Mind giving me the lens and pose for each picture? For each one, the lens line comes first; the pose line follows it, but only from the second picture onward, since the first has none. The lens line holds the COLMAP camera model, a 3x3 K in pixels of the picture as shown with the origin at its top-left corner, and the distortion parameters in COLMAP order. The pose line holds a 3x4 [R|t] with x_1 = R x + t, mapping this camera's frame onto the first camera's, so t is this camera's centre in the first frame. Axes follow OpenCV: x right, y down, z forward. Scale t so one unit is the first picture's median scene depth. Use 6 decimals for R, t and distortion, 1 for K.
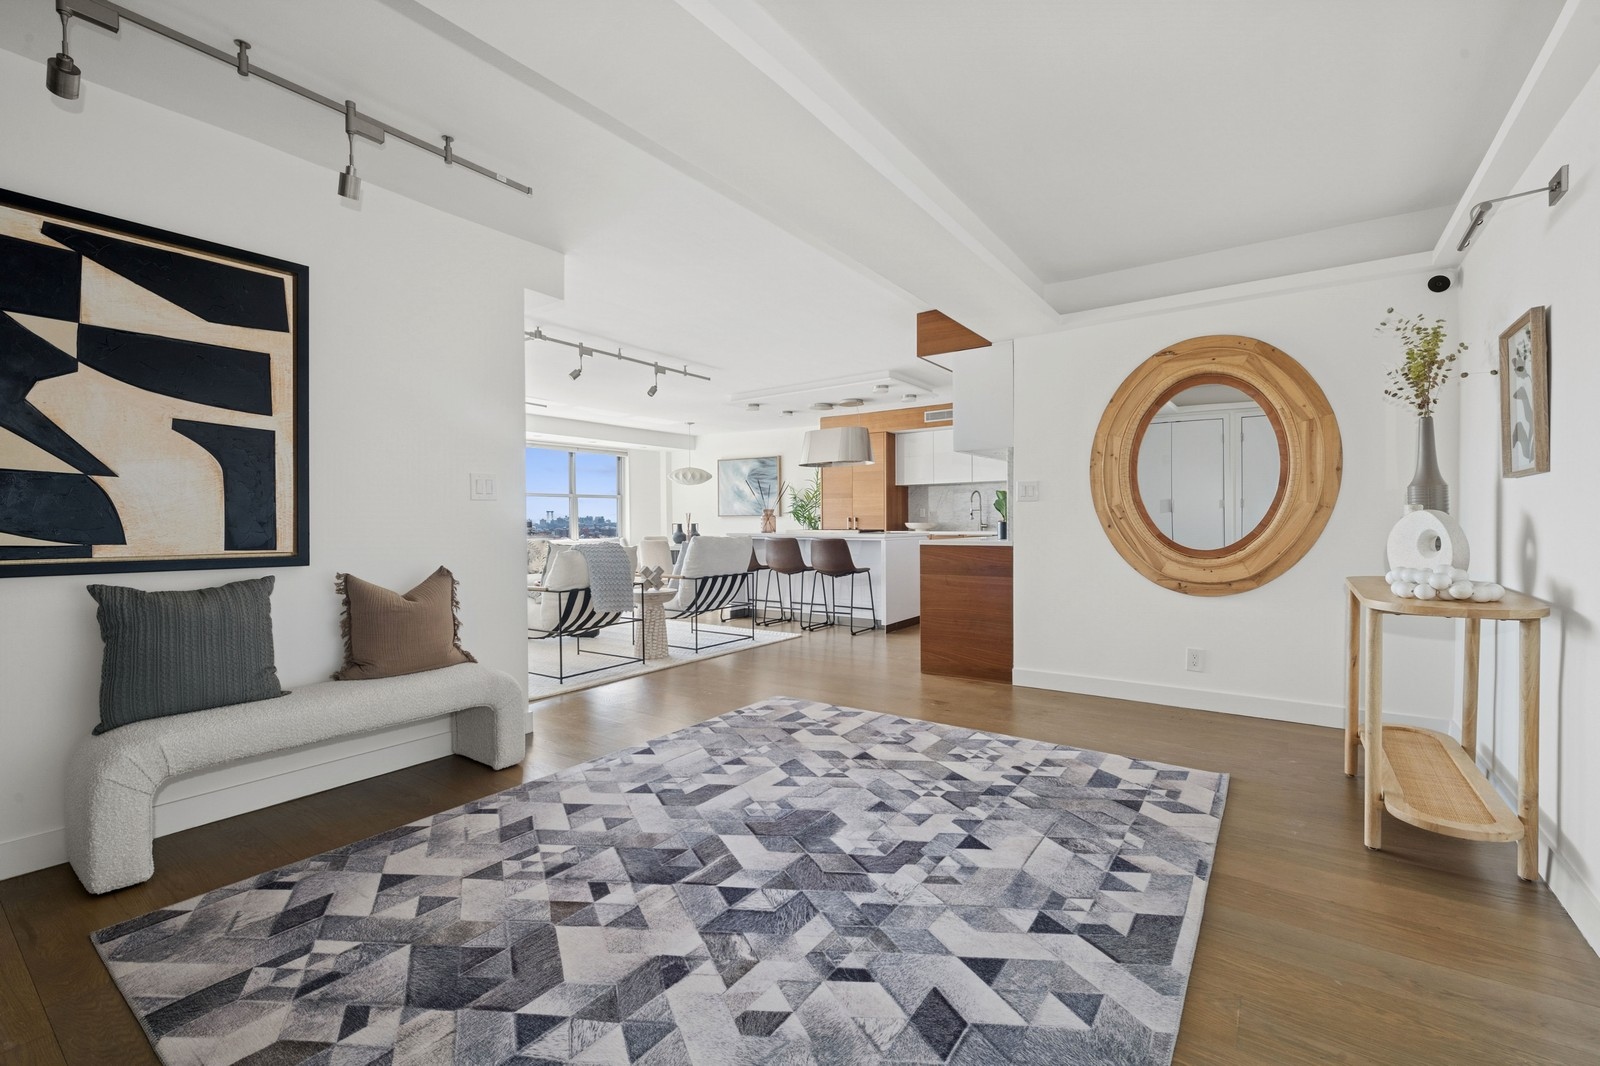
lens RADIAL K [[688.1, 0, 795.2], [0, 688.1, 527.7], [0, 0, 1]] dist [-0.000203, -0.000036]
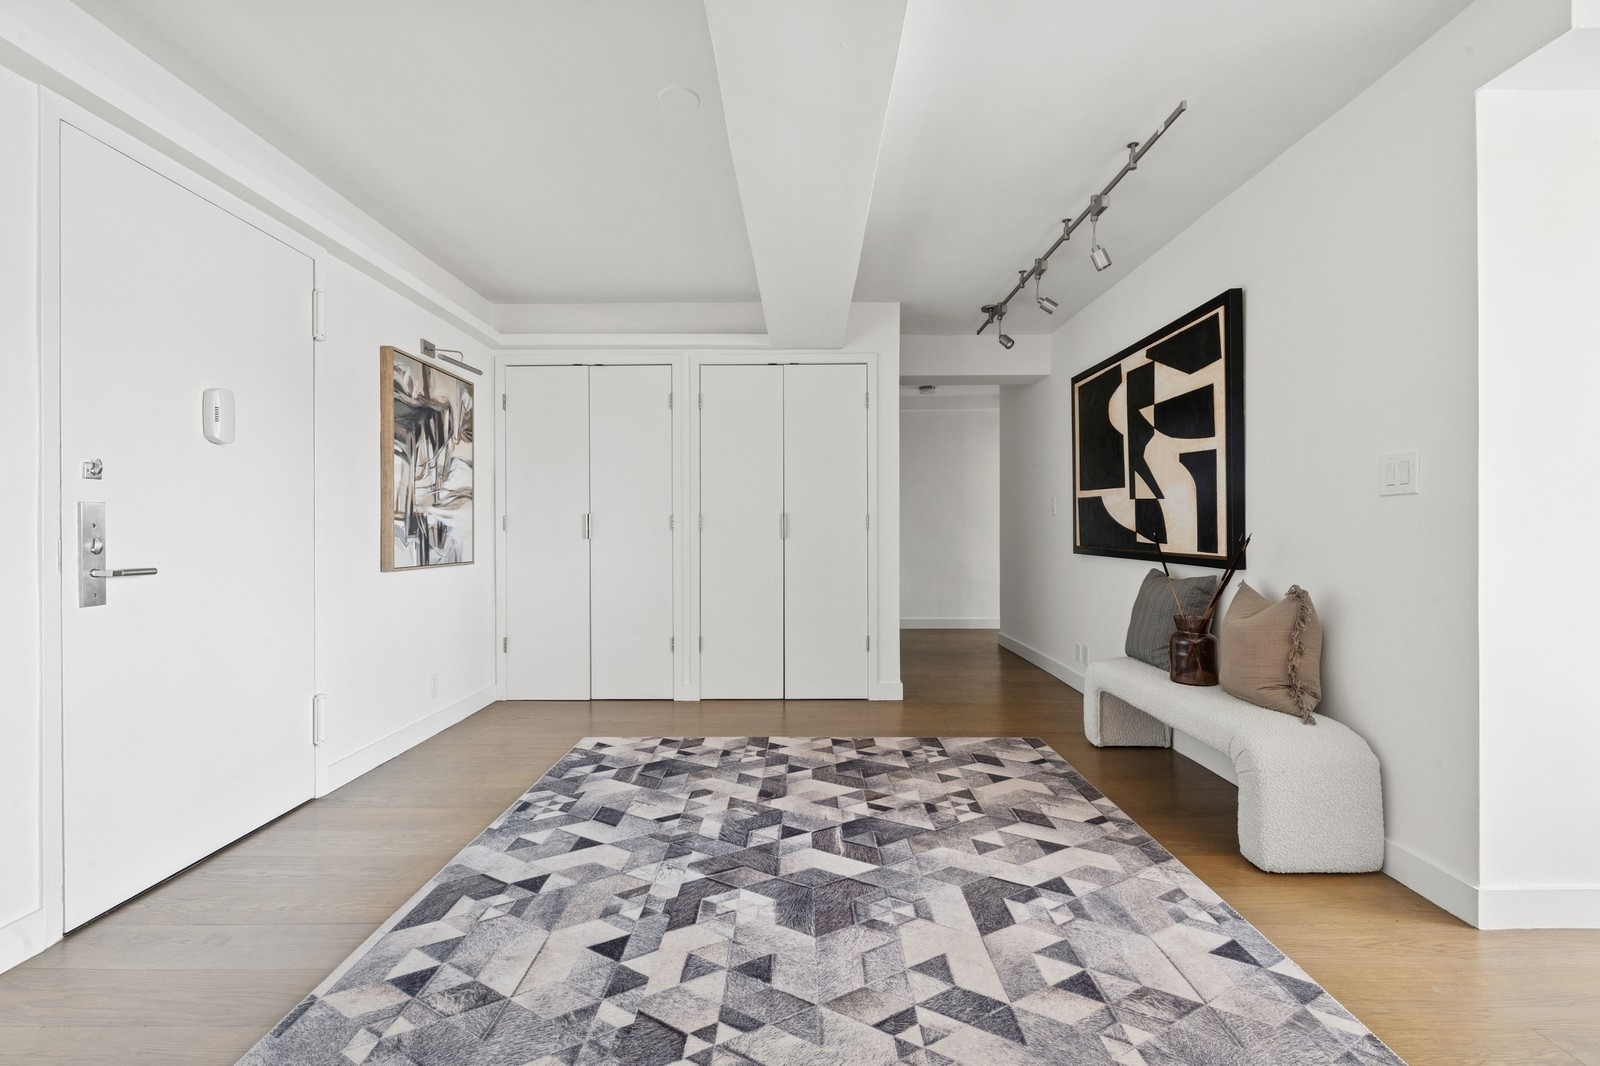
lens RADIAL K [[682.6, 0, 805.5], [0, 682.6, 528.4], [0, 0, 1]] dist [-0.000836, -0.000243]
pose [[-0.812513, 0.006075, -0.582911, 0.569157], [0.001677, 0.999966, 0.008084, -0.024192], [0.582940, 0.005591, -0.812496, 1.894230]]
